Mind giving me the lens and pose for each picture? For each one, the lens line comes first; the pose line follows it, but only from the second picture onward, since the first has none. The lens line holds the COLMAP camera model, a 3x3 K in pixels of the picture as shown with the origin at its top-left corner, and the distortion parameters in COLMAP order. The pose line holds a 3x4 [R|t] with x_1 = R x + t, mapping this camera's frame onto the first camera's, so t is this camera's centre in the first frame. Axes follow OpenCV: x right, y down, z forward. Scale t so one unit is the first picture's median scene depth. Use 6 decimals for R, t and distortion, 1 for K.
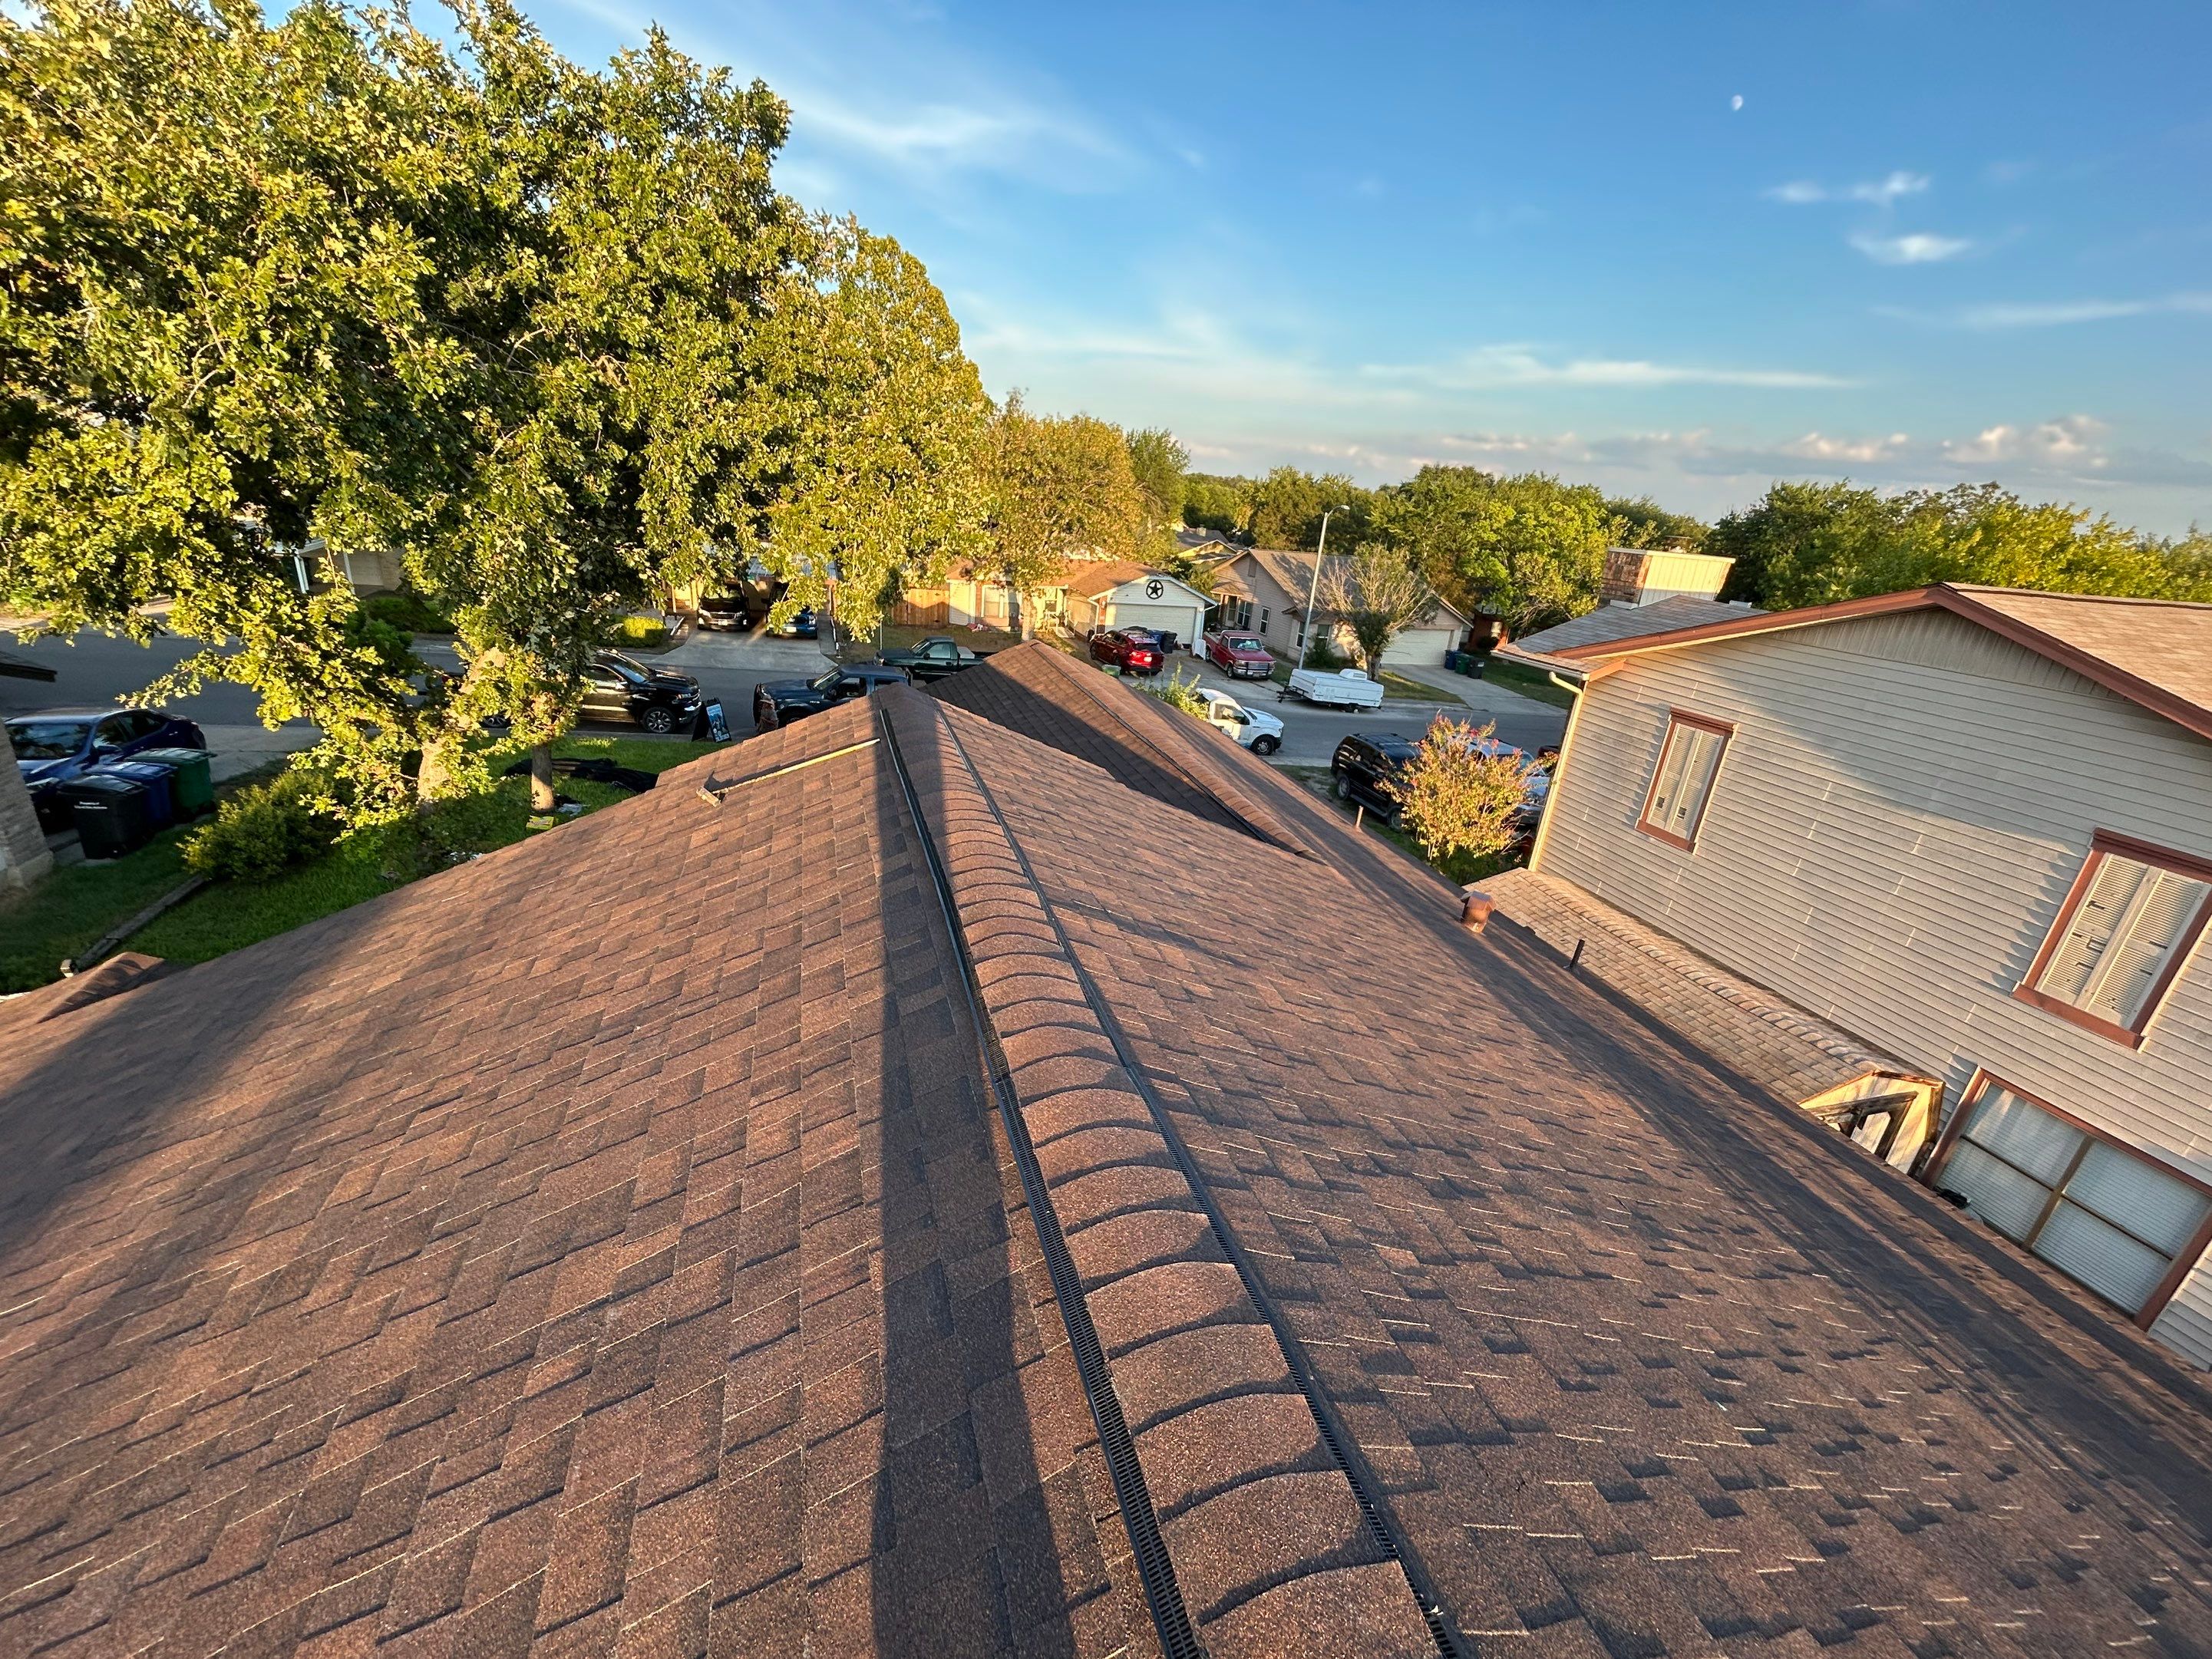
lens RADIAL K [[884.5, 0, 1105.9], [0, 884.5, 833.0], [0, 0, 1]] dist [-0.003912, 0.001164]
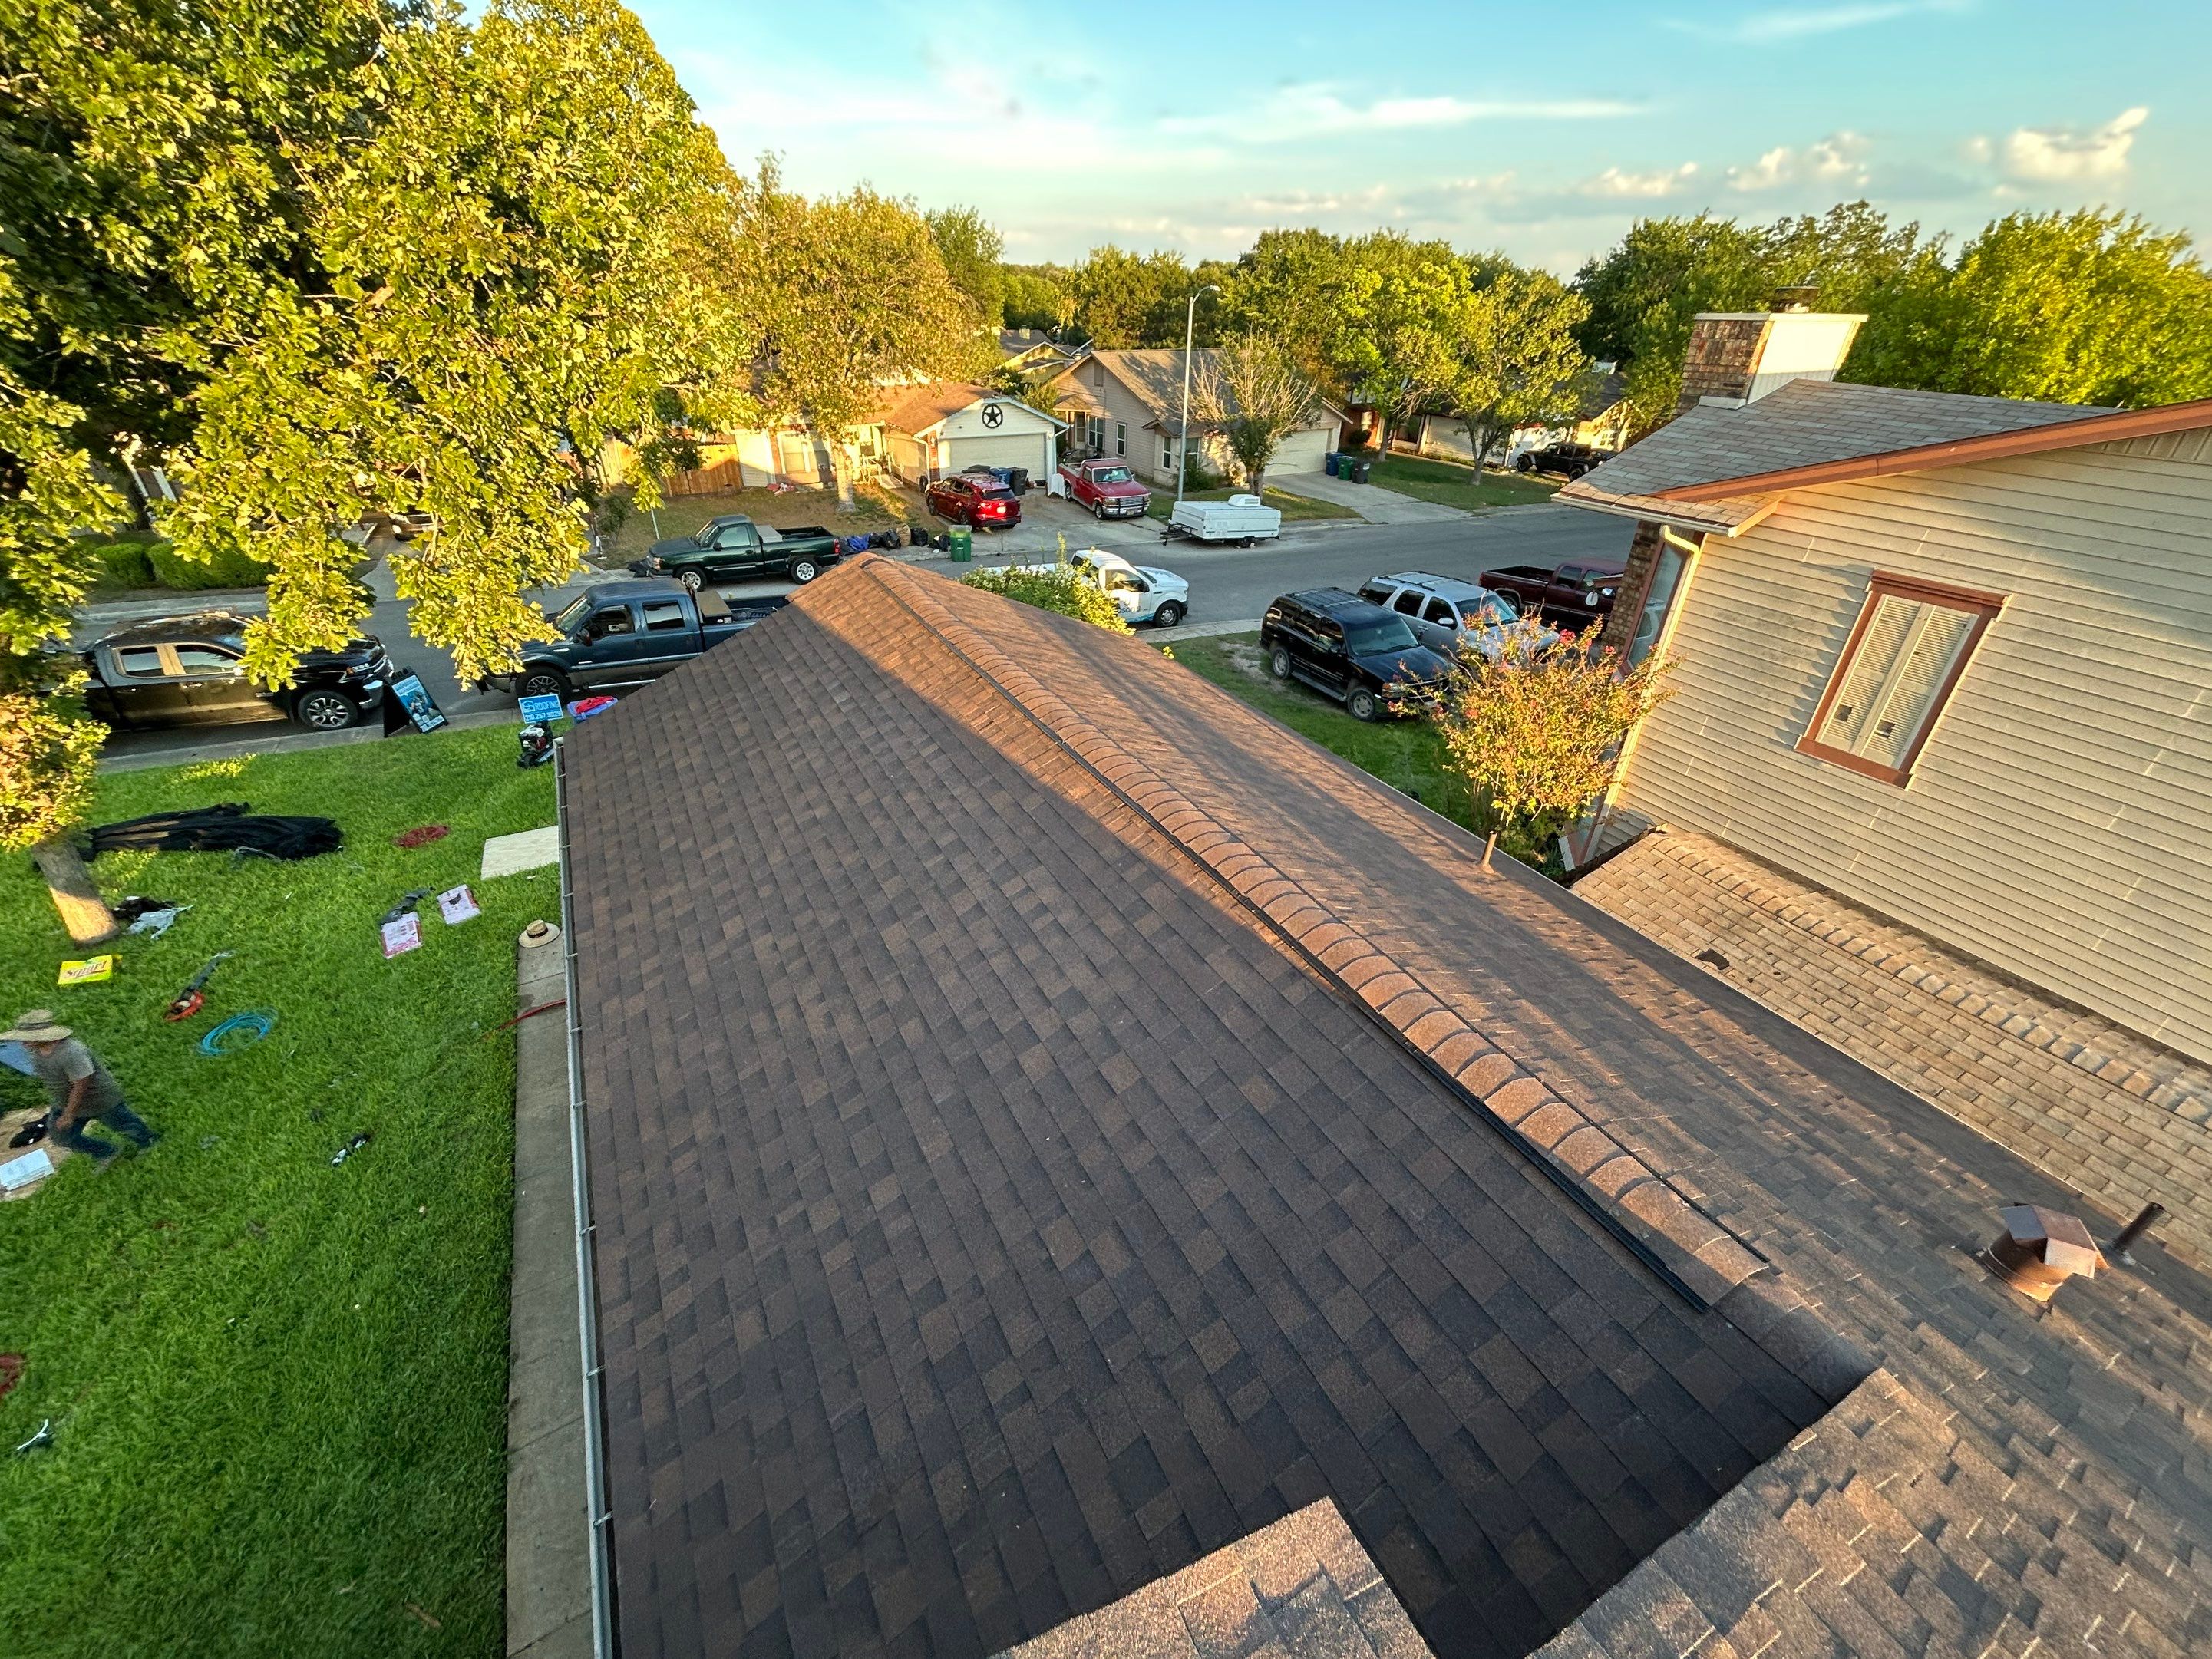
lens RADIAL K [[884.5, 0, 1098.7], [0, 884.5, 823.8], [0, 0, 1]] dist [-0.003912, 0.001164]
pose [[0.979488, -0.159692, 0.122887, -0.009635], [0.135389, 0.973251, 0.185612, -0.046655], [-0.149240, -0.165167, 0.974909, 0.122764]]
